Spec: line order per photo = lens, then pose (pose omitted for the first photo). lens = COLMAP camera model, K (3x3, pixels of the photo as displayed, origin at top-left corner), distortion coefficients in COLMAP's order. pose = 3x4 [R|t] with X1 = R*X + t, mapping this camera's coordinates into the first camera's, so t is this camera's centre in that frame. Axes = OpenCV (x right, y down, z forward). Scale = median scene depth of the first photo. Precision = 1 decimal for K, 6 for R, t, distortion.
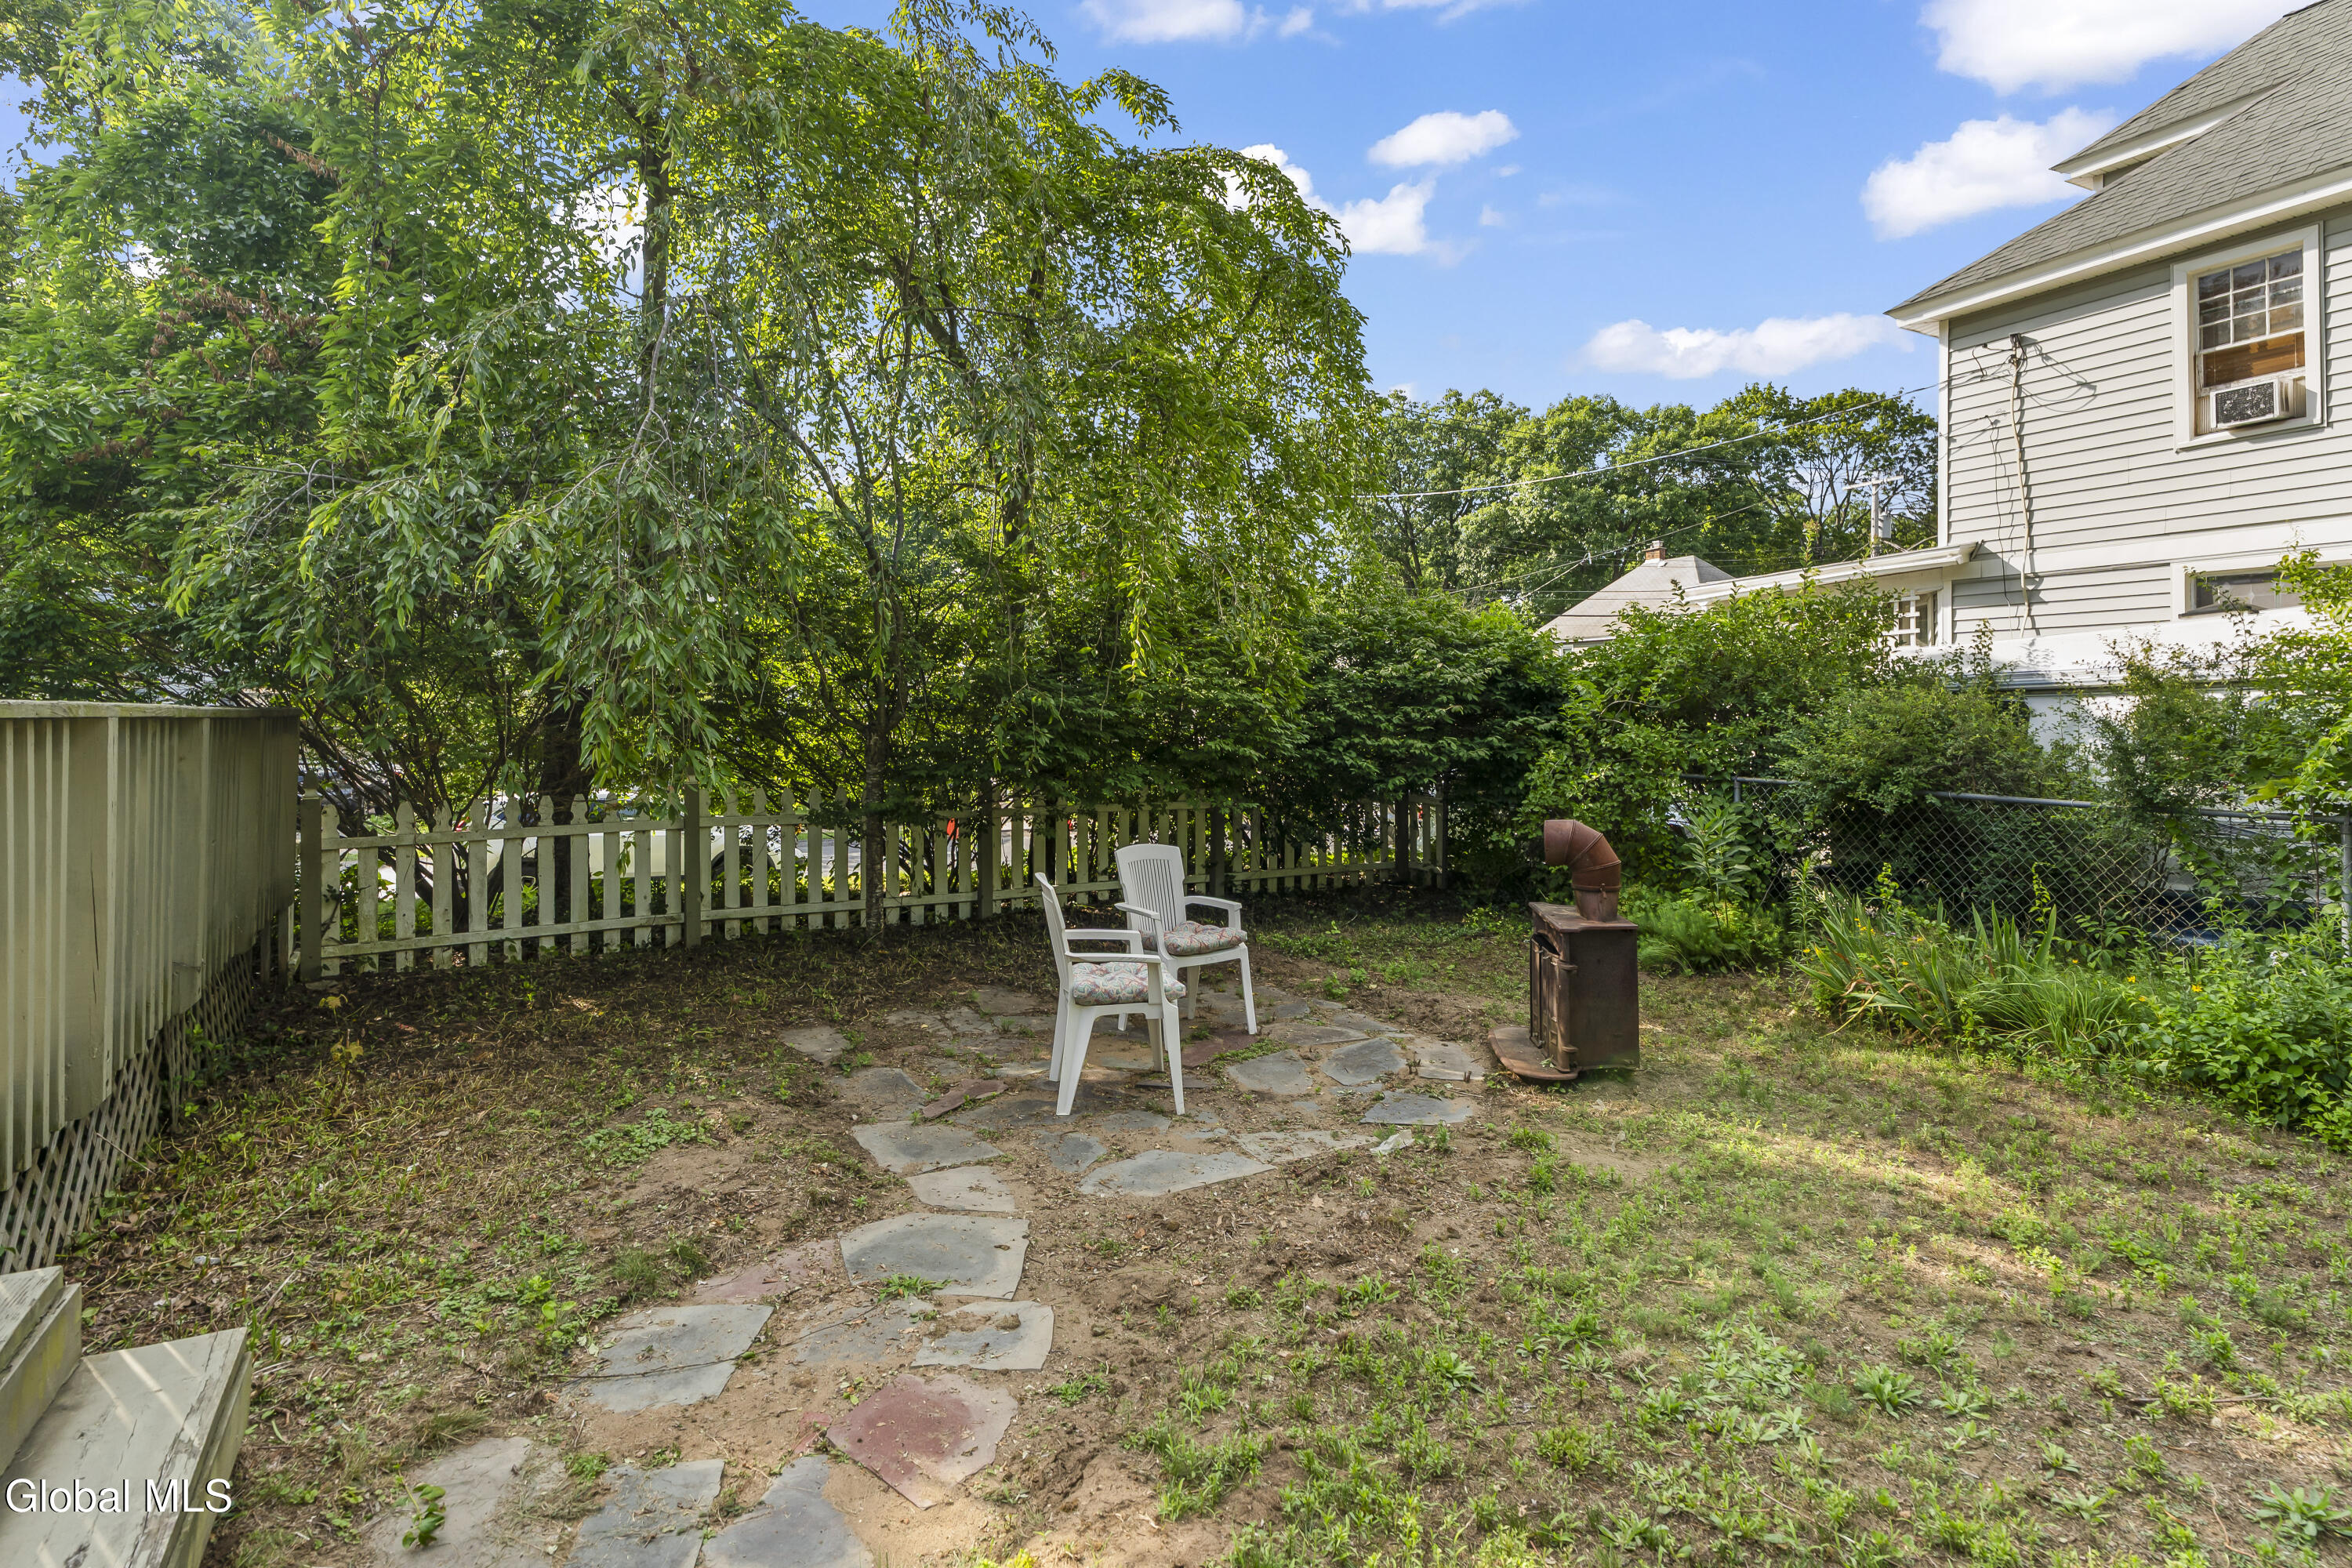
lens RADIAL K [[1155.3, 0, 1174.1], [0, 1155.3, 695.2], [0, 0, 1]] dist [-0.000351, -0.000191]
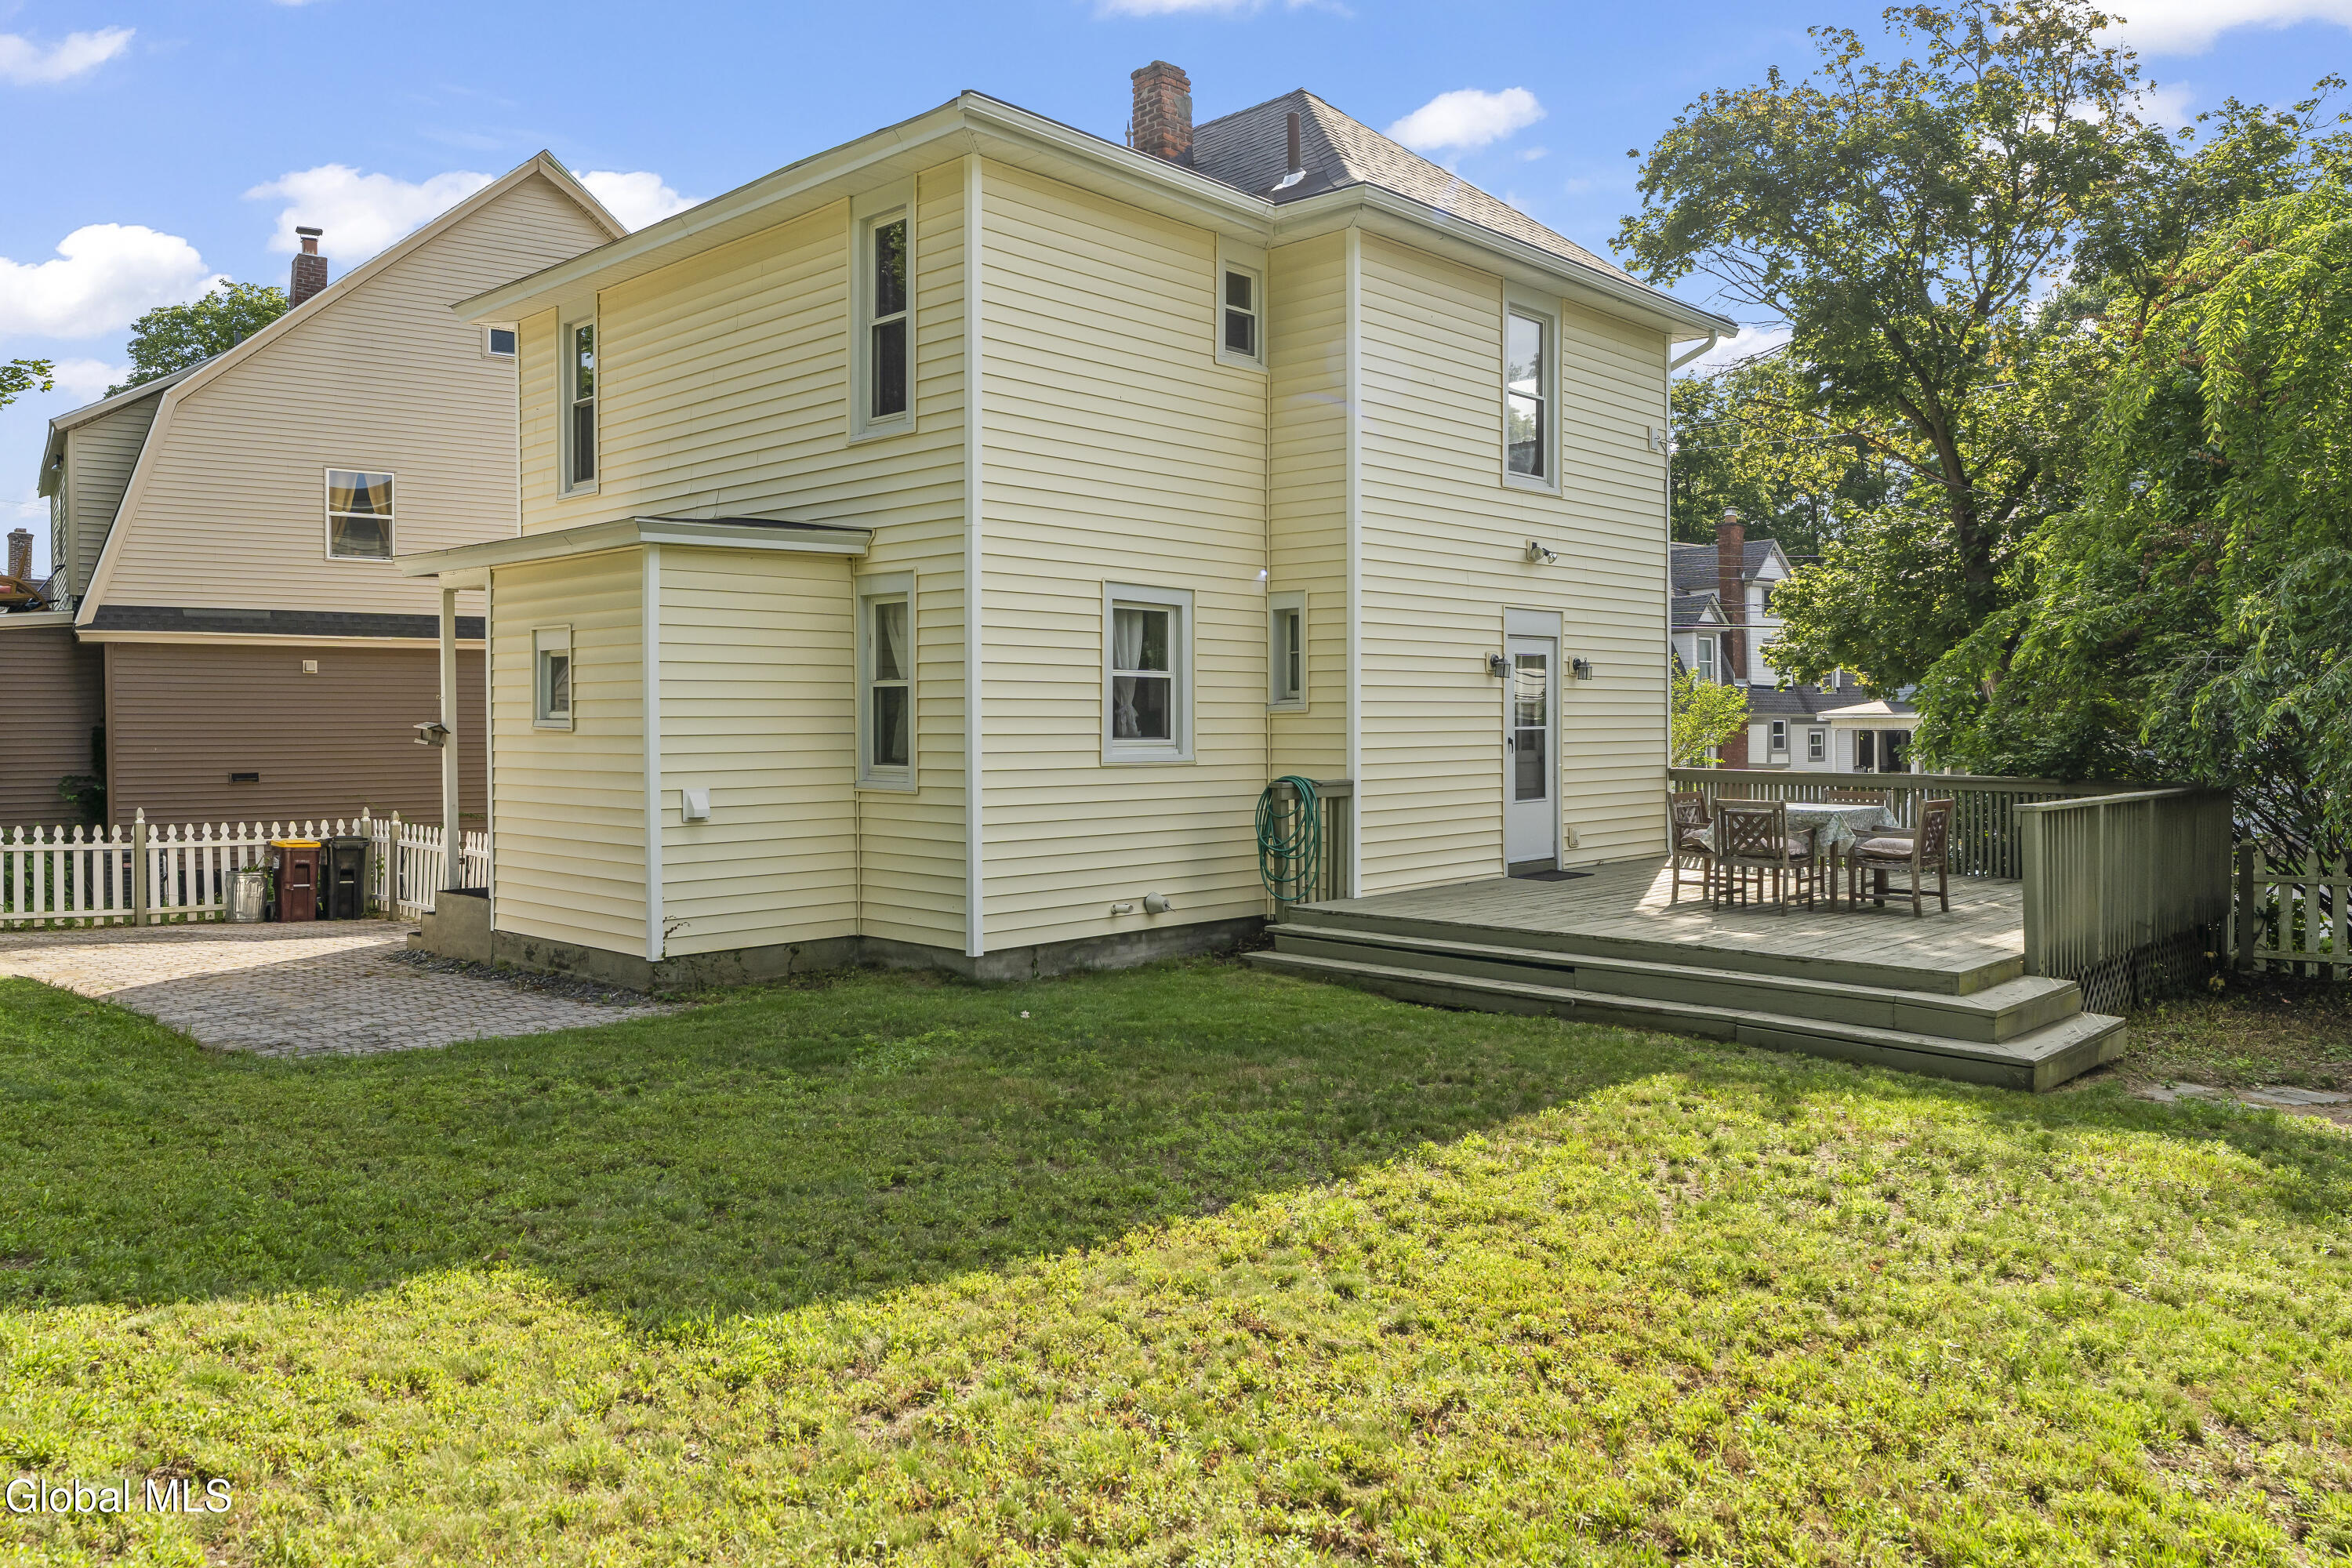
lens RADIAL K [[1669.0, 0, 1172.2], [0, 1669.0, 737.1], [0, 0, 1]] dist [-0.009834, -0.002350]
pose [[0.259282, 0.004725, -0.965790, 1.009150], [0.017664, 0.999798, 0.009634, -0.100924], [0.965640, -0.019558, 0.259146, -0.925136]]
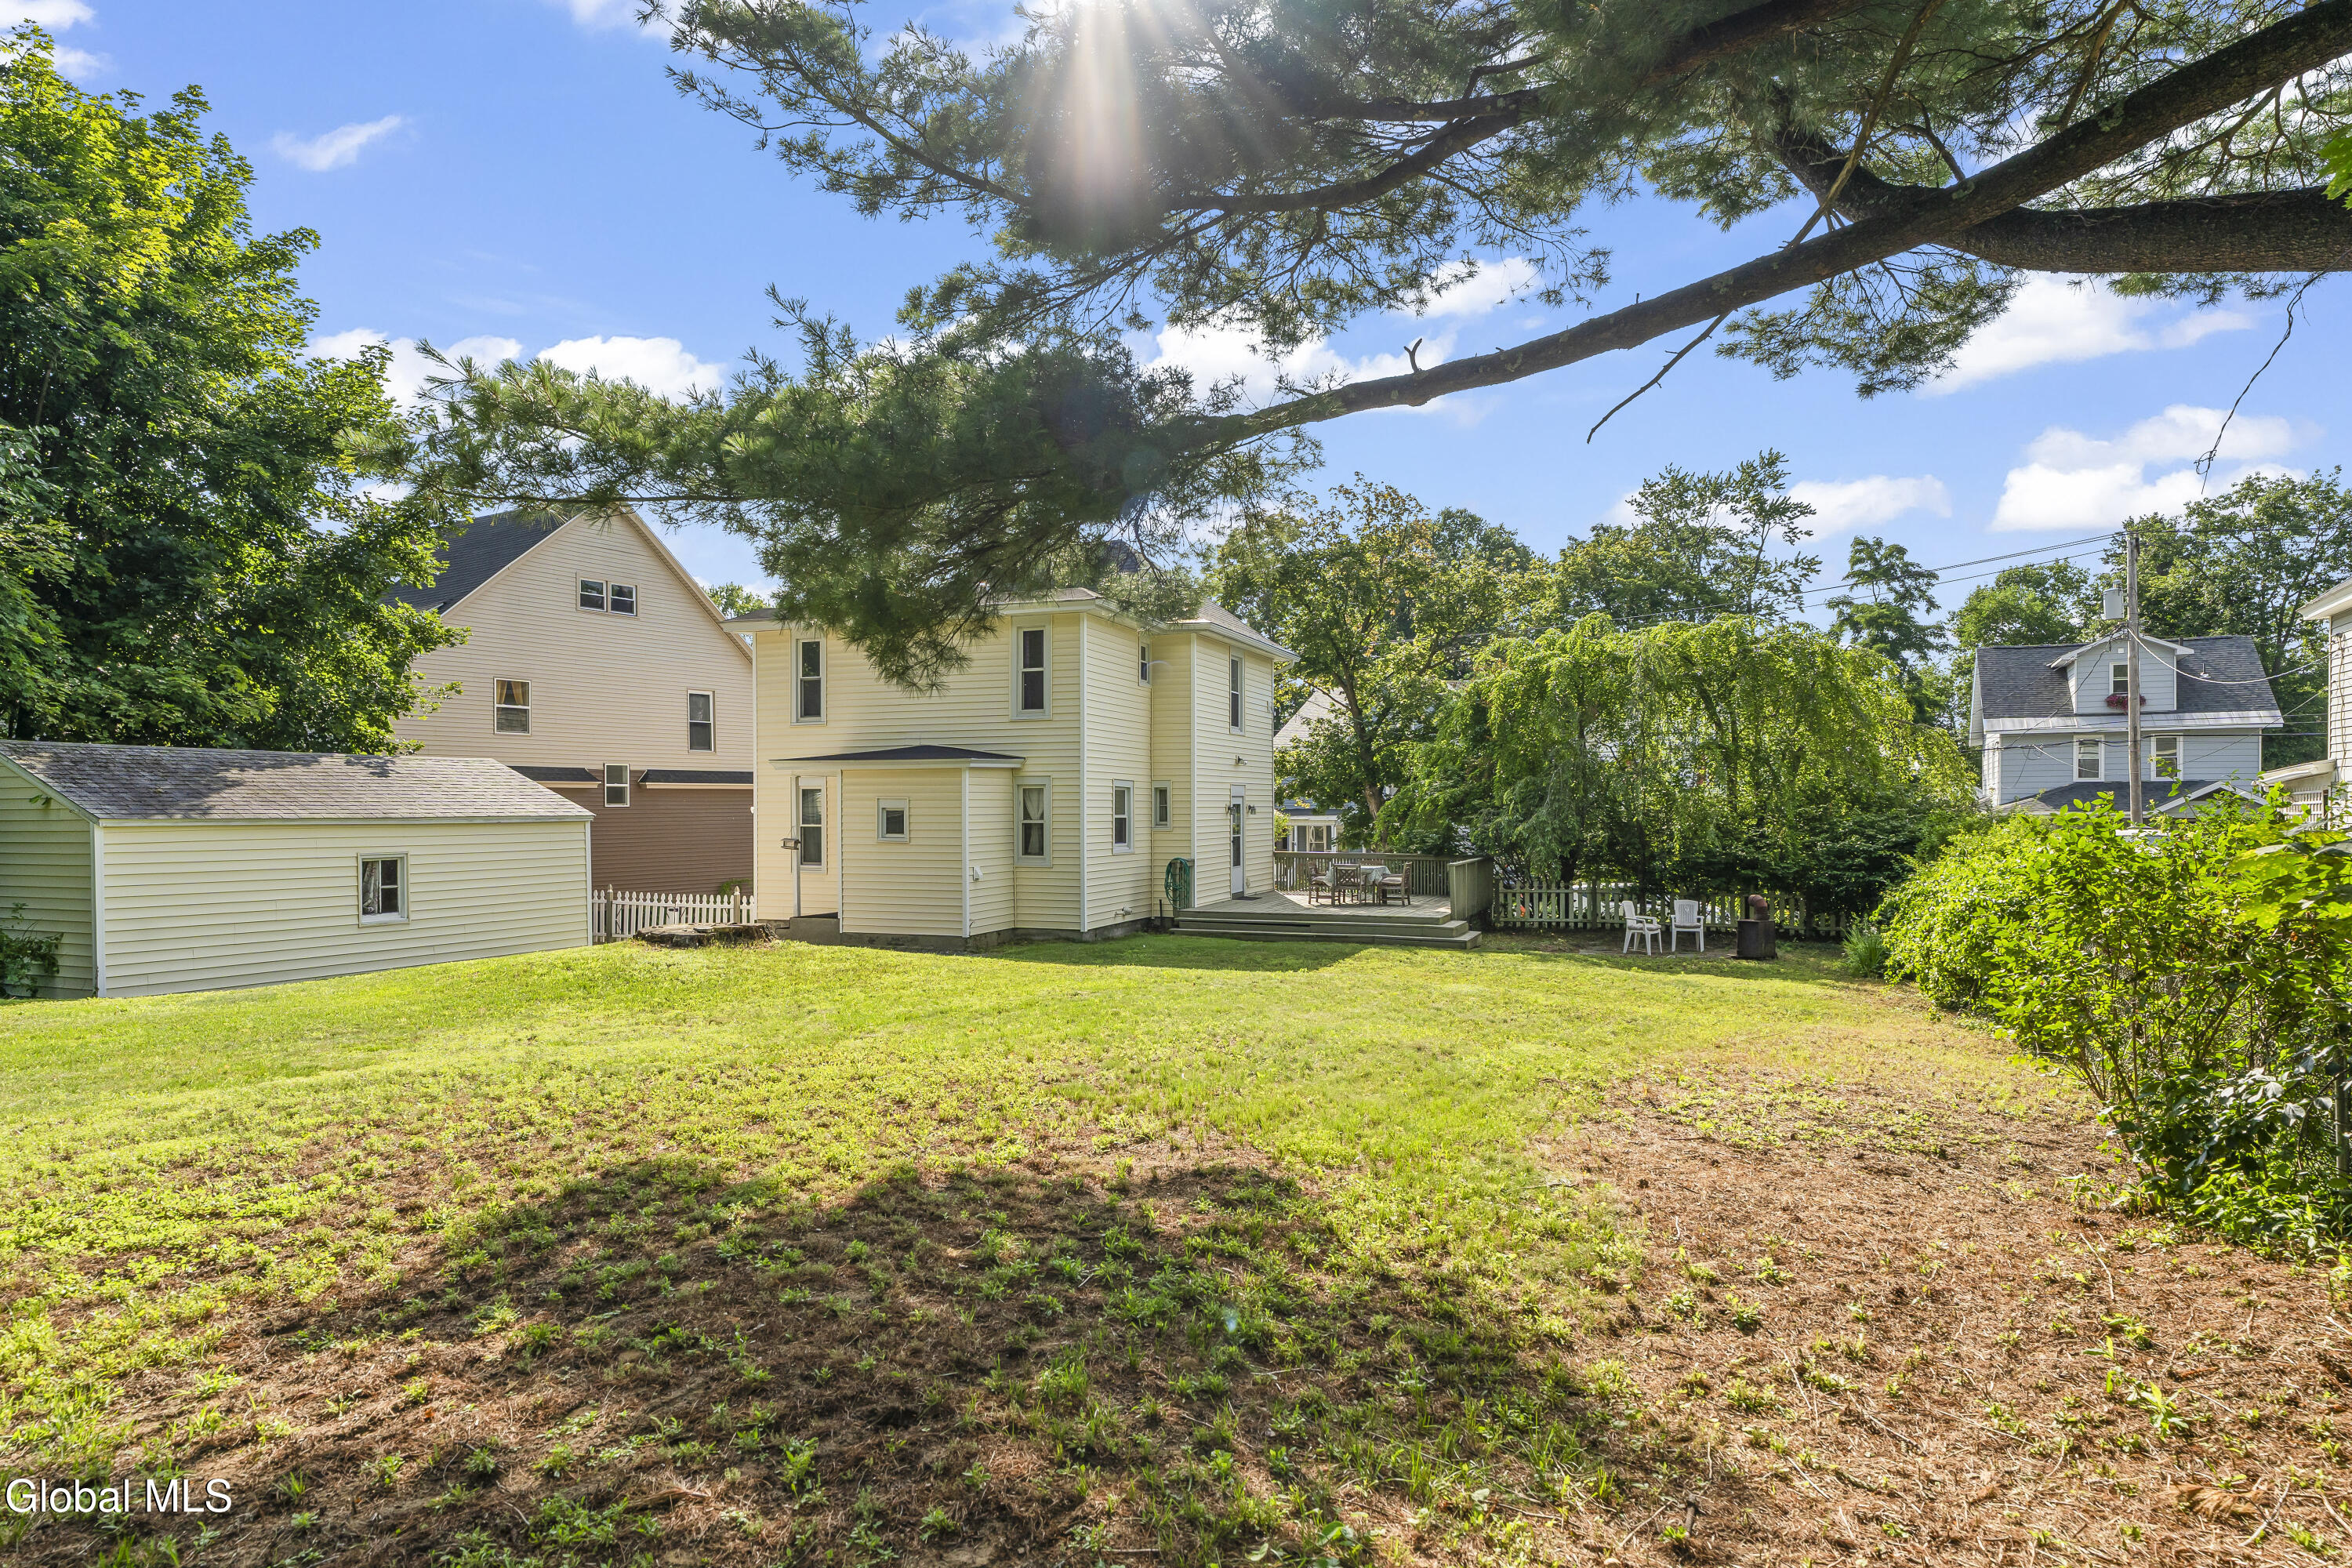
lens RADIAL K [[1320.9, 0, 1182.3], [0, 1320.9, 816.7], [0, 0, 1]] dist [-0.004322, -0.002671]
pose [[0.615922, 0.000690, -0.787807, 2.266601], [0.016406, 0.999772, 0.013702, -0.213393], [0.787636, -0.021364, 0.615770, -2.762361]]
